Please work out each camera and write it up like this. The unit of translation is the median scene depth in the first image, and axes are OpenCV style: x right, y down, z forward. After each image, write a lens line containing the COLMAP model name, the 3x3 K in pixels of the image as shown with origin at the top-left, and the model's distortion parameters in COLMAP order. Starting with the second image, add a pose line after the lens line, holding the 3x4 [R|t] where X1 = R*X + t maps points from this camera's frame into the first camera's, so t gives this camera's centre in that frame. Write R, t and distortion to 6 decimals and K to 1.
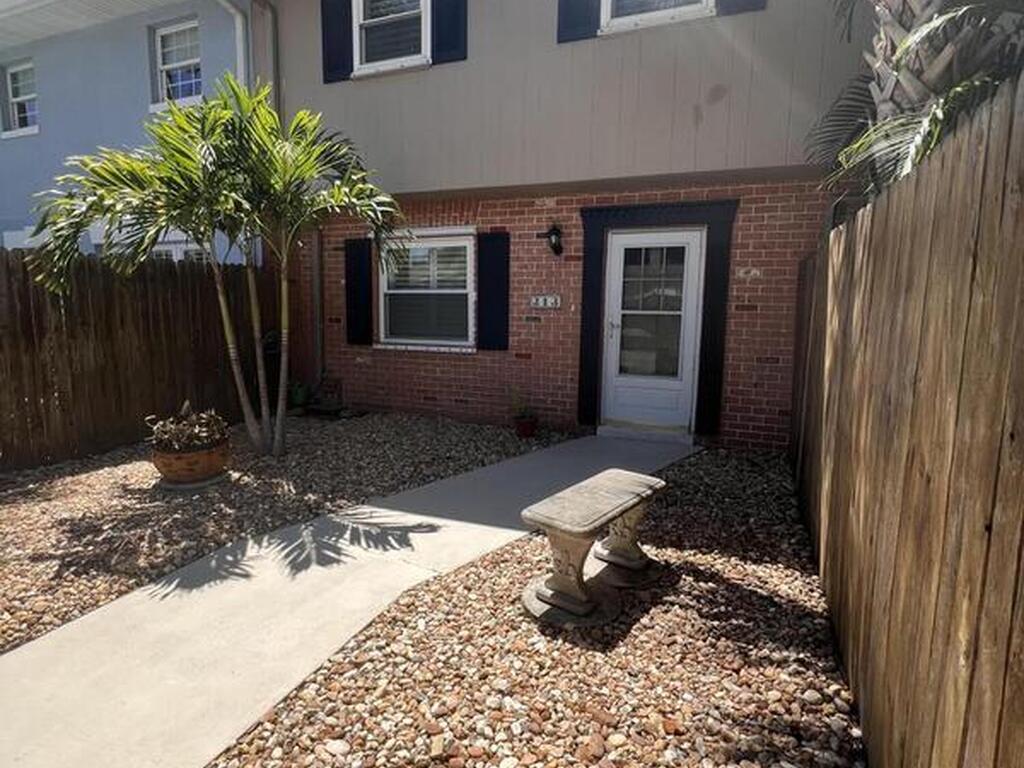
lens RADIAL K [[547.9, 0, 512.4], [0, 547.9, 379.5], [0, 0, 1]] dist [0.007808, 0.001235]
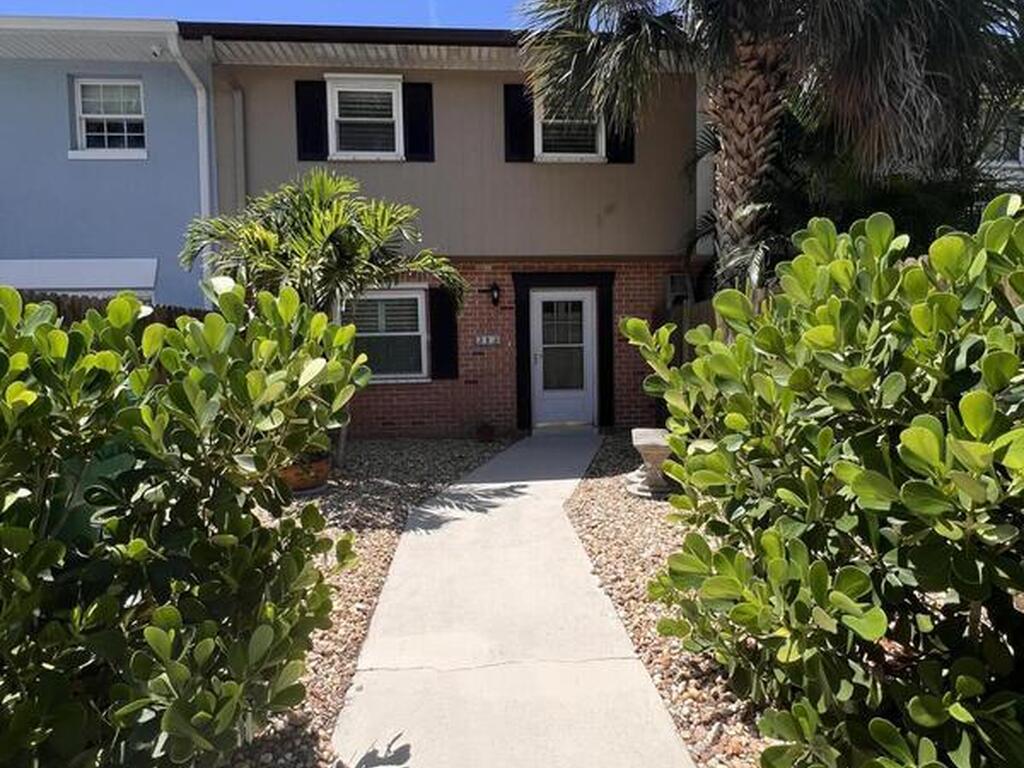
lens RADIAL K [[547.9, 0, 513.6], [0, 547.9, 386.5], [0, 0, 1]] dist [0.007808, 0.001235]
pose [[0.901699, -0.060240, 0.428148, -0.481485], [0.086901, 0.995289, -0.042982, 0.034825], [-0.423542, 0.075963, 0.902686, -0.231998]]
